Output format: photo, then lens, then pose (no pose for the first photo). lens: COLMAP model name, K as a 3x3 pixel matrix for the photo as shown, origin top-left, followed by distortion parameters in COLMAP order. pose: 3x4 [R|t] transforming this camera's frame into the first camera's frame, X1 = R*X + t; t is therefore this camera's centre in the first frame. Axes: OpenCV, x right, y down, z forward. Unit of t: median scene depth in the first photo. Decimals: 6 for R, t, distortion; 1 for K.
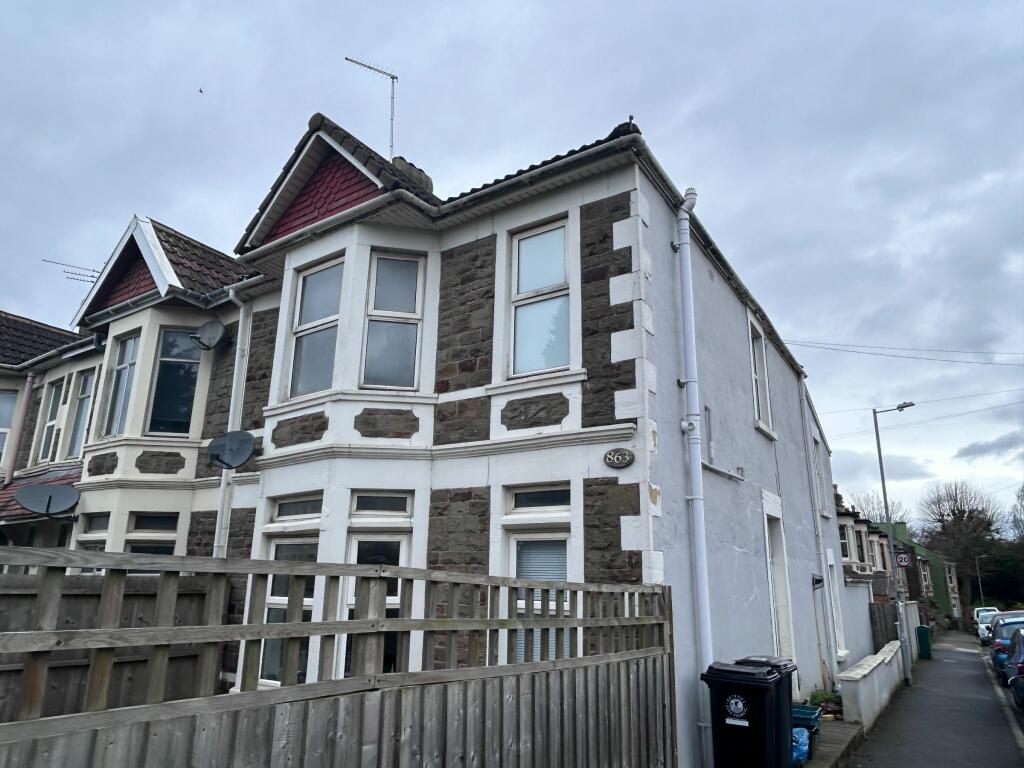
lens RADIAL K [[692.0, 0, 511.9], [0, 692.0, 384.3], [0, 0, 1]] dist [0.002016, -0.007302]
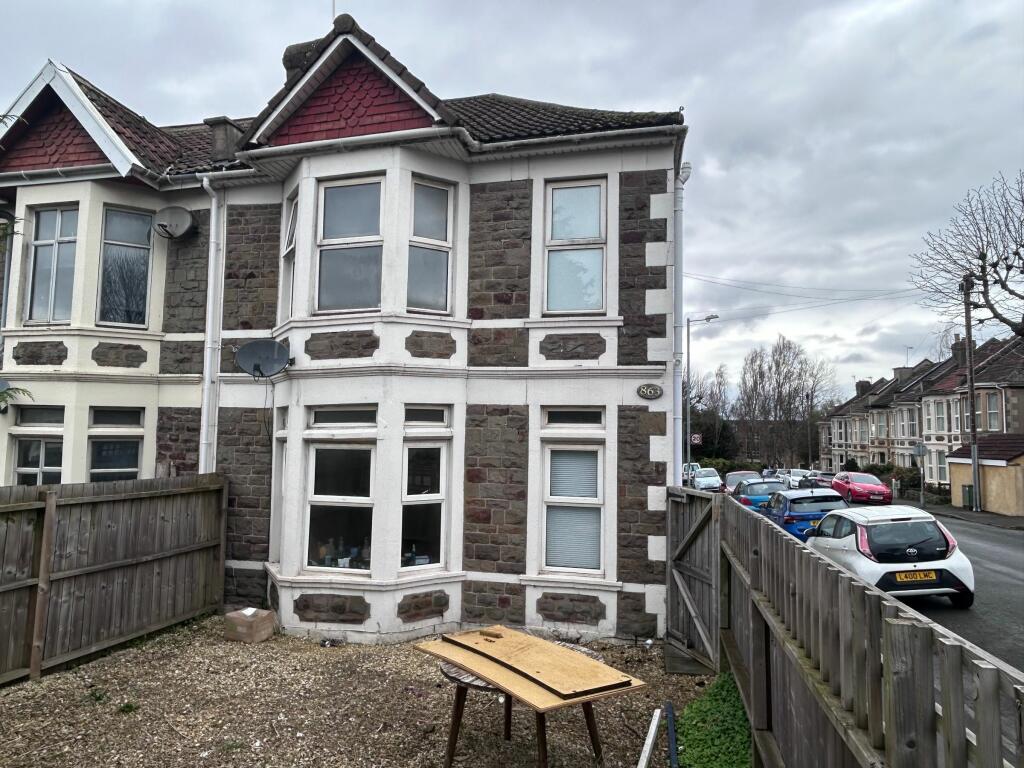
lens RADIAL K [[692.0, 0, 508.1], [0, 692.0, 384.2], [0, 0, 1]] dist [0.002016, -0.007302]
pose [[0.936038, 0.026851, 0.350873, -0.448906], [-0.096529, 0.978430, 0.182638, -0.096177], [-0.338400, -0.204826, 0.918440, -0.078603]]
